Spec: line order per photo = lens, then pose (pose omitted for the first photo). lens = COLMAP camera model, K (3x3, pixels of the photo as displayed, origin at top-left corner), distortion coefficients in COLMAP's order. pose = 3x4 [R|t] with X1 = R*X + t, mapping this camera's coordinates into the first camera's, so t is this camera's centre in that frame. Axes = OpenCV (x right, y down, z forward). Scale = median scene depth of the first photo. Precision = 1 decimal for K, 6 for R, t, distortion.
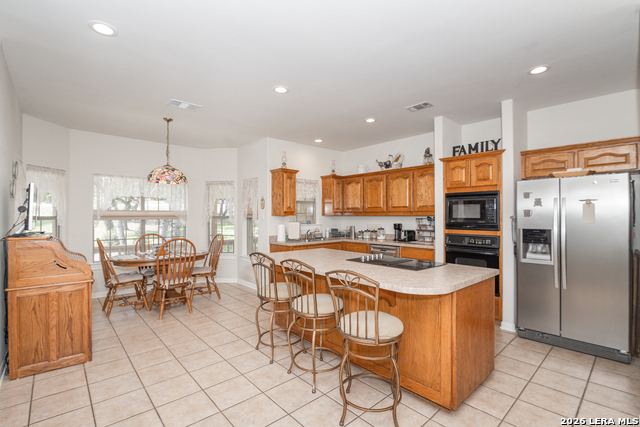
lens RADIAL K [[300.9, 0, 320.0], [0, 300.9, 213.5], [0, 0, 1]] dist [0.016554, 0.000059]
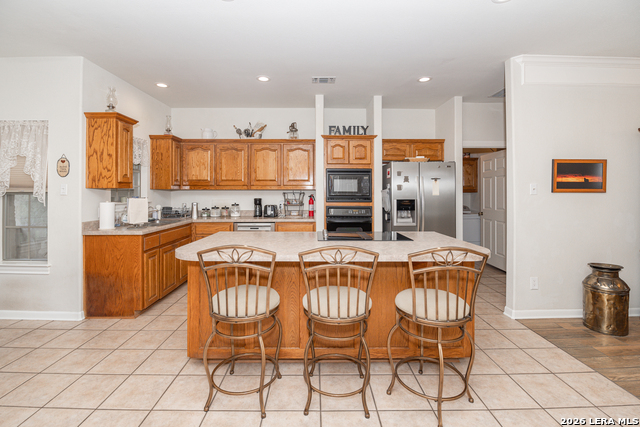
lens RADIAL K [[288.6, 0, 320.8], [0, 288.6, 191.4], [0, 0, 1]] dist [-0.000939, -0.000294]
pose [[0.659444, 0.001515, 0.751752, -0.300679], [-0.005227, 0.999983, 0.002571, 0.009509], [-0.751735, -0.005625, 0.659441, 0.286353]]
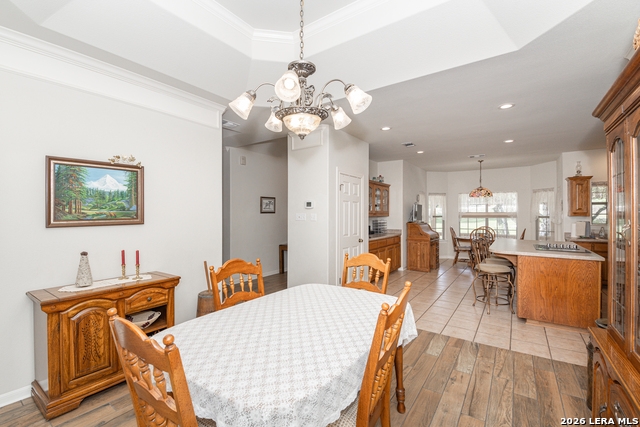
lens RADIAL K [[281.1, 0, 317.5], [0, 281.1, 212.3], [0, 0, 1]] dist [-0.012506, -0.000720]
pose [[0.225030, -0.004546, -0.974341, 0.741772], [0.006346, 0.999975, -0.003200, -0.009702], [0.974331, -0.005463, 0.225053, -0.246953]]
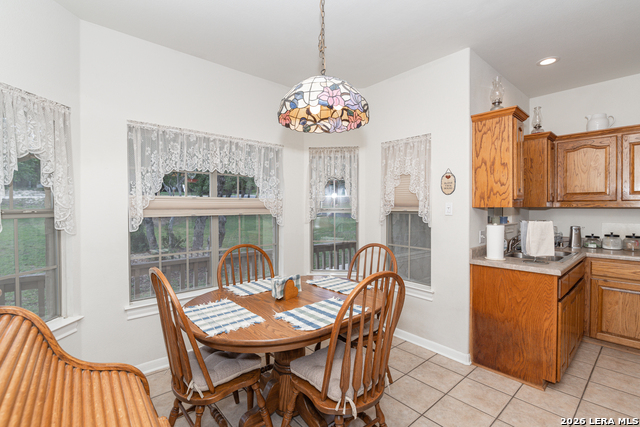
lens RADIAL K [[300.9, 0, 320.0], [0, 300.9, 213.5], [0, 0, 1]] dist [0.016554, 0.000059]
pose [[0.999948, 0.000093, 0.010174, -0.440600], [-0.000427, 0.999459, 0.032874, 0.000392], [-0.010166, -0.032876, 0.999408, 0.532314]]
